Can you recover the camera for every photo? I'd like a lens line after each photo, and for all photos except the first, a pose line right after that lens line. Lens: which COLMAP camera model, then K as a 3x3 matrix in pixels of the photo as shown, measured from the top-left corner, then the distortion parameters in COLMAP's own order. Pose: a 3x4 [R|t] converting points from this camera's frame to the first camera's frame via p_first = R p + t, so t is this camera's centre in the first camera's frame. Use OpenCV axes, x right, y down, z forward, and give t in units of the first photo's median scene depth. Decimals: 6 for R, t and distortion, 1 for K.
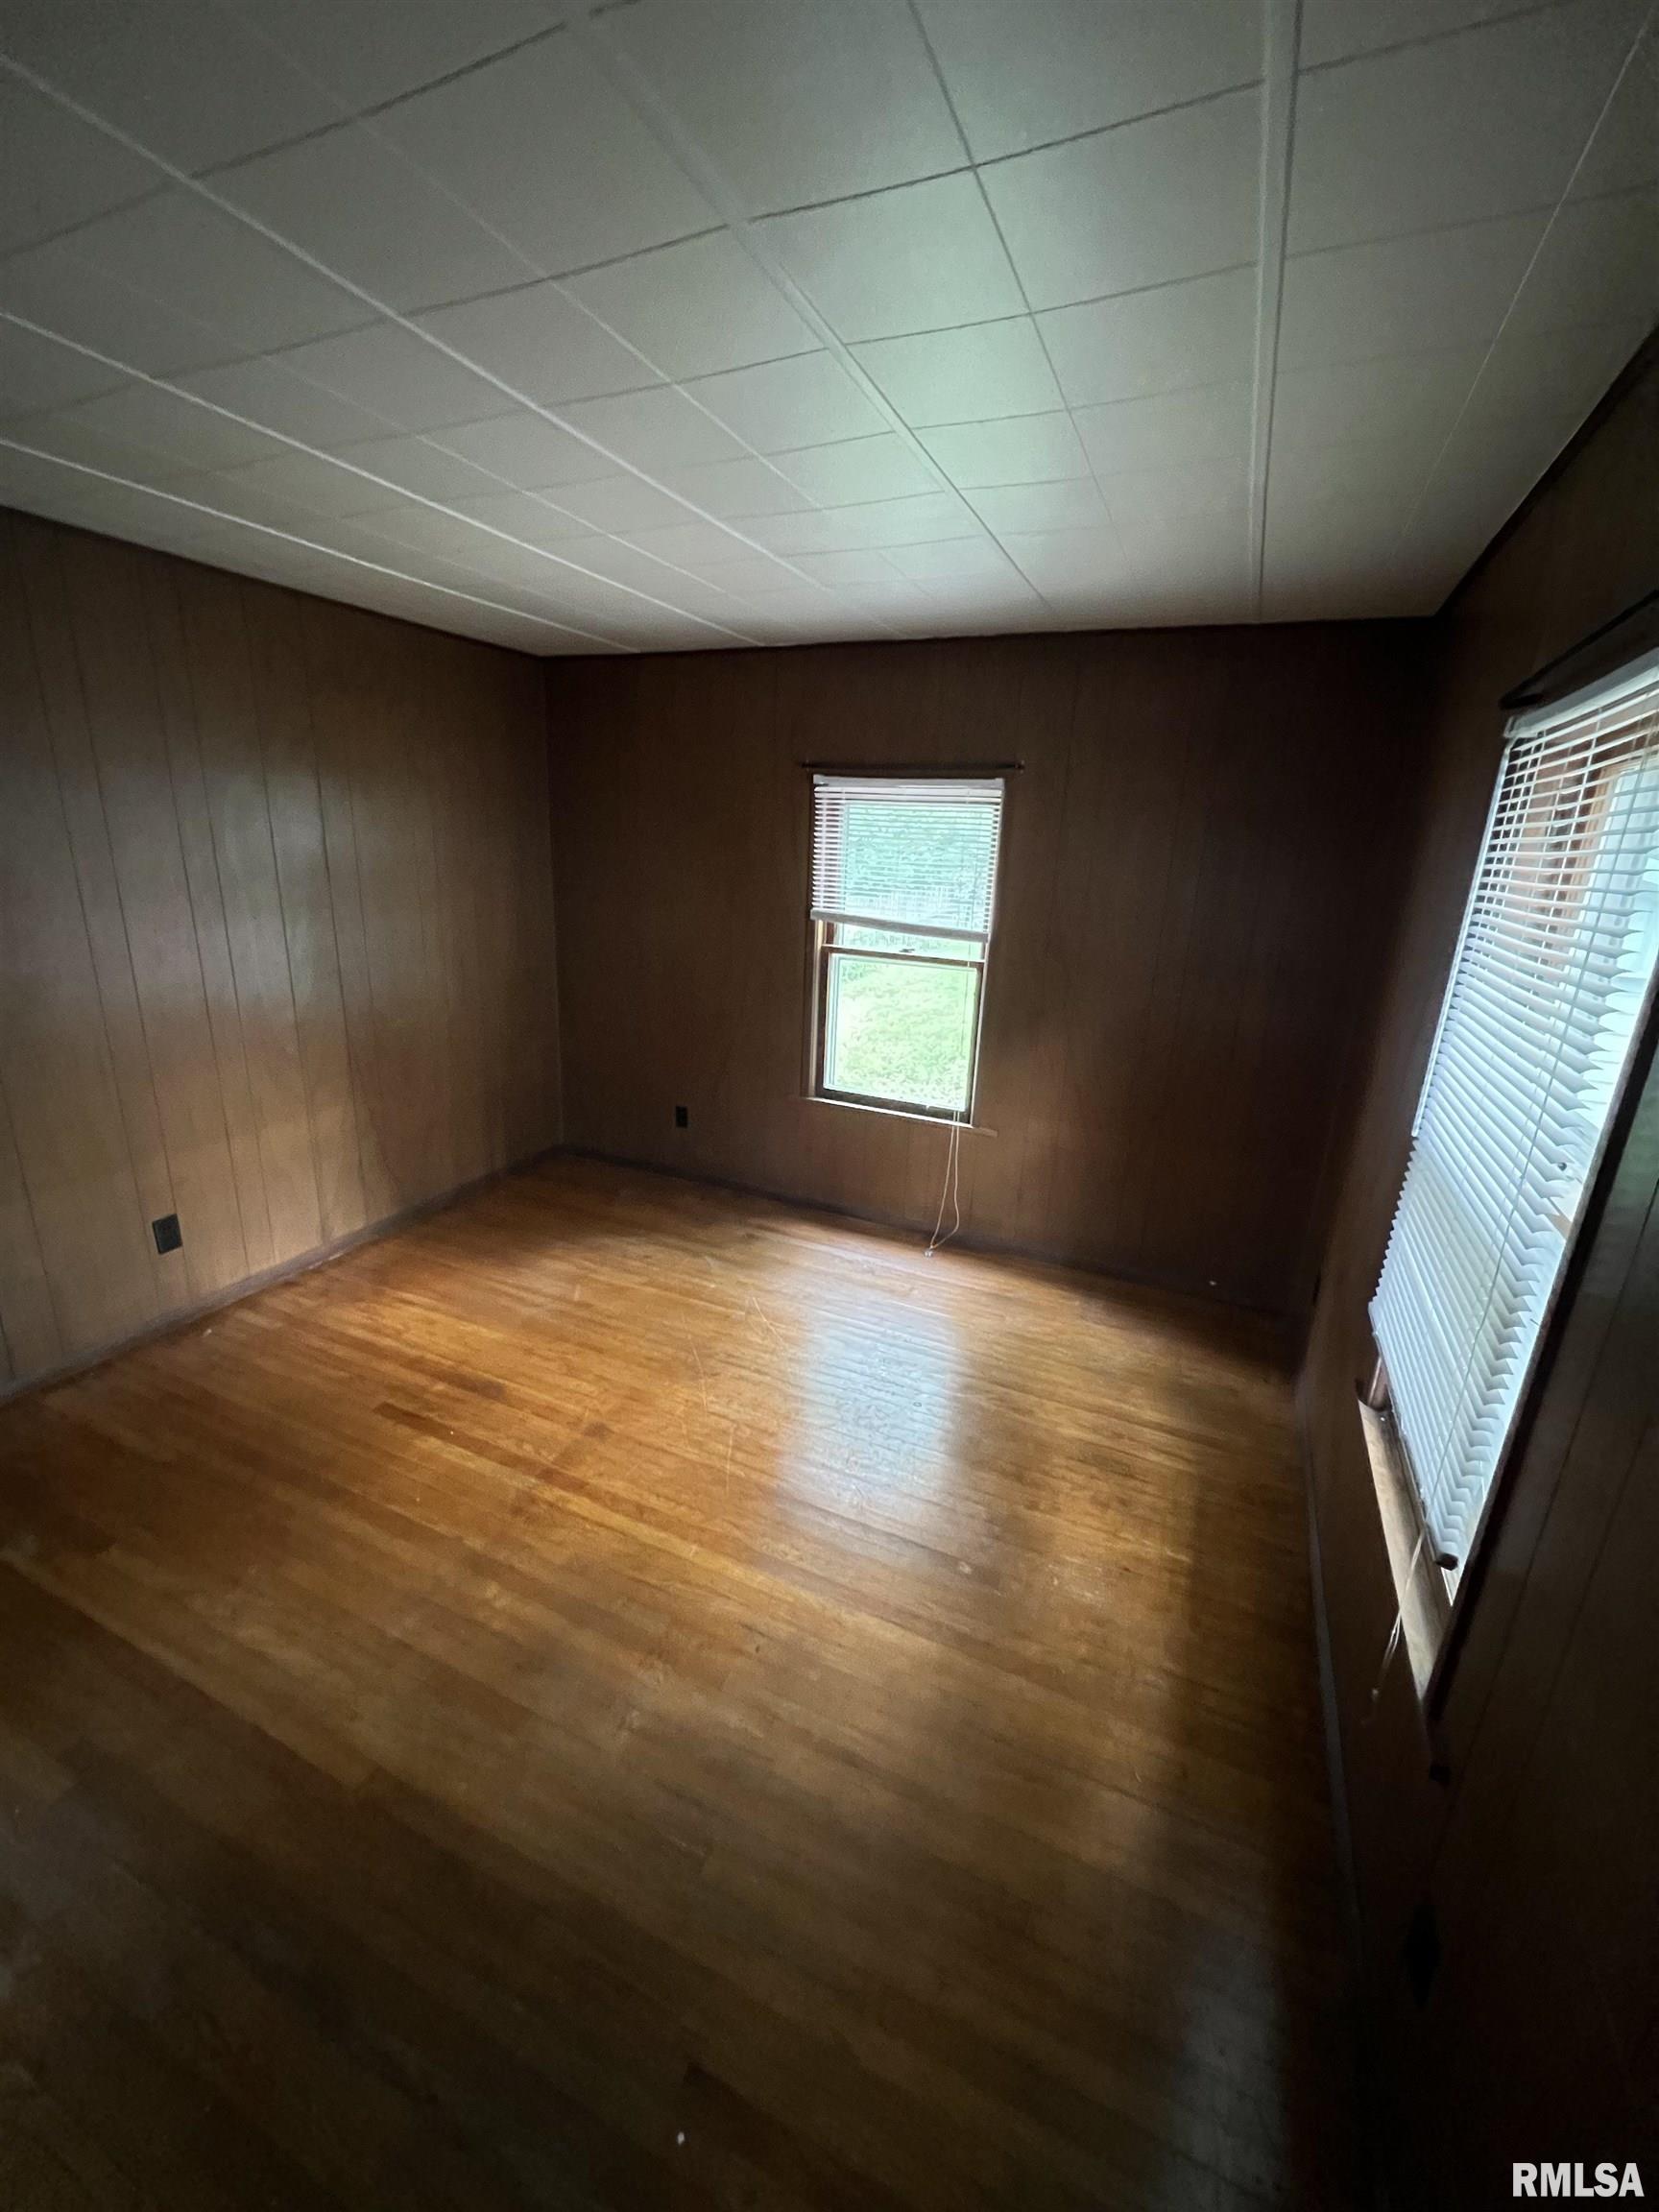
lens RADIAL K [[890.8, 0, 822.8], [0, 890.8, 1111.5], [0, 0, 1]] dist [0.011310, -0.000766]
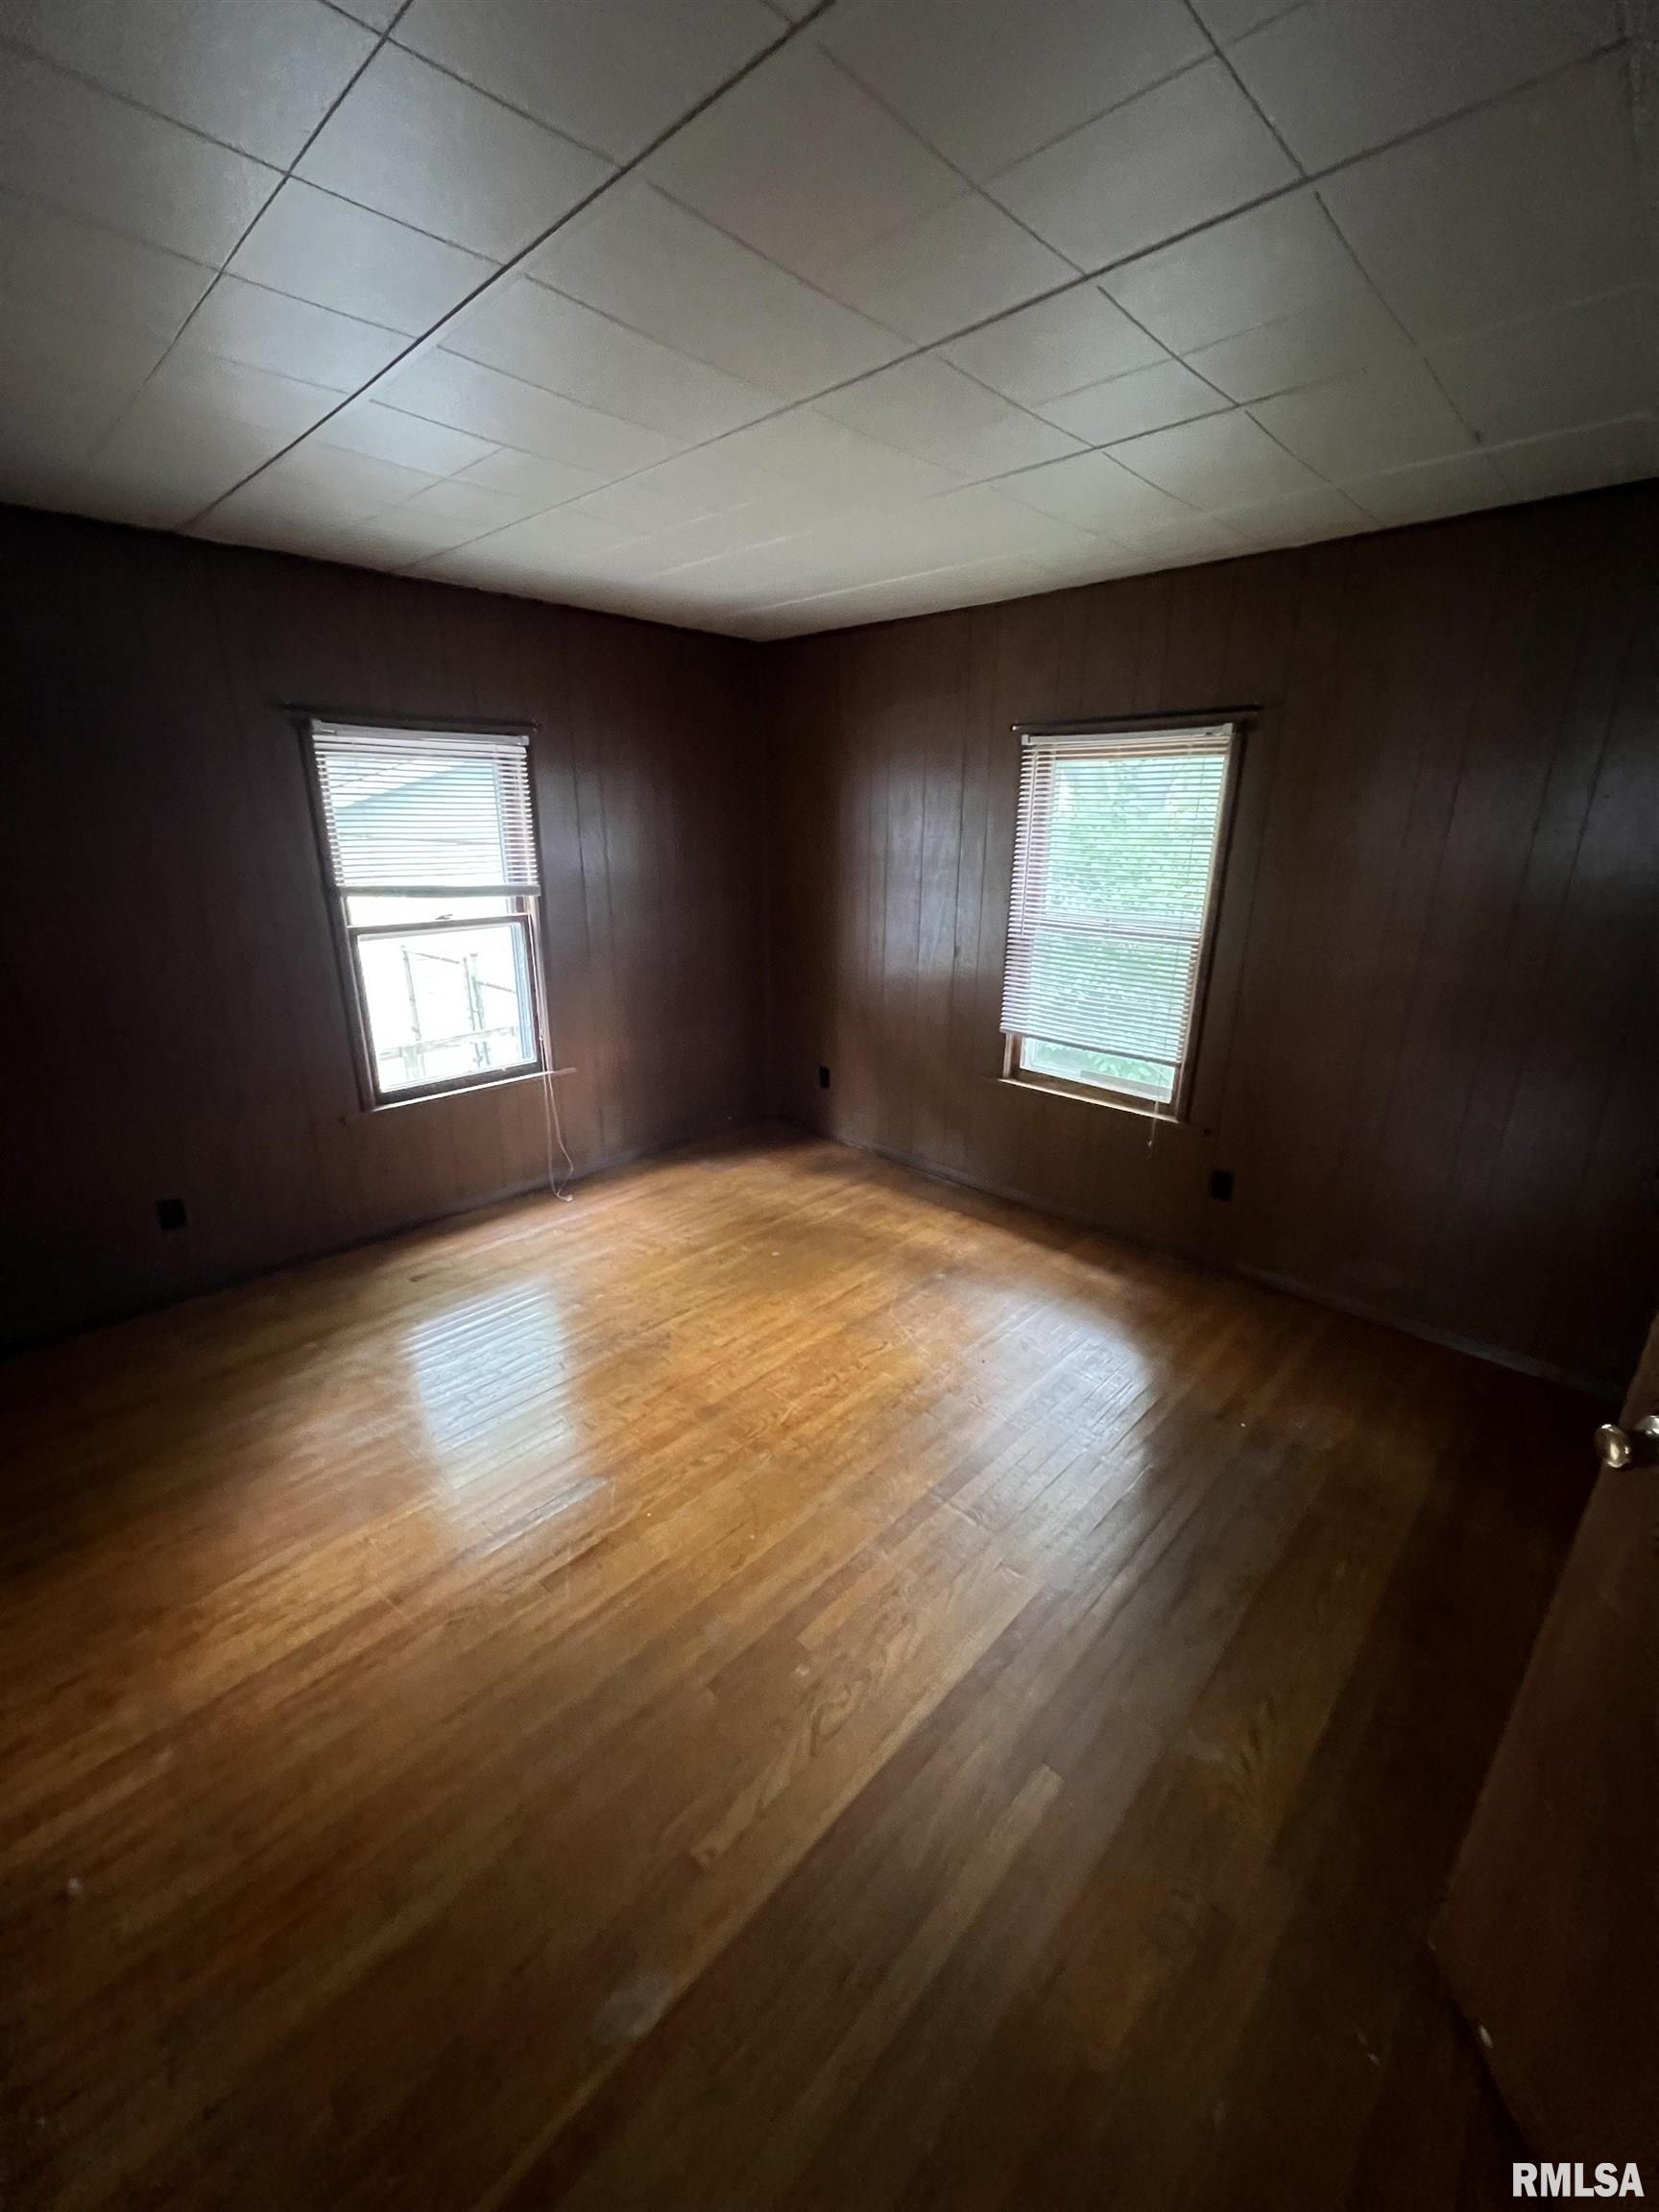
lens RADIAL K [[890.8, 0, 835.6], [0, 890.8, 1095.6], [0, 0, 1]] dist [0.011310, -0.000766]
pose [[0.317449, -0.325723, 0.890579, -0.698903], [0.288103, 0.927891, 0.236674, -0.113746], [-0.903451, 0.181446, 0.388400, 0.309488]]
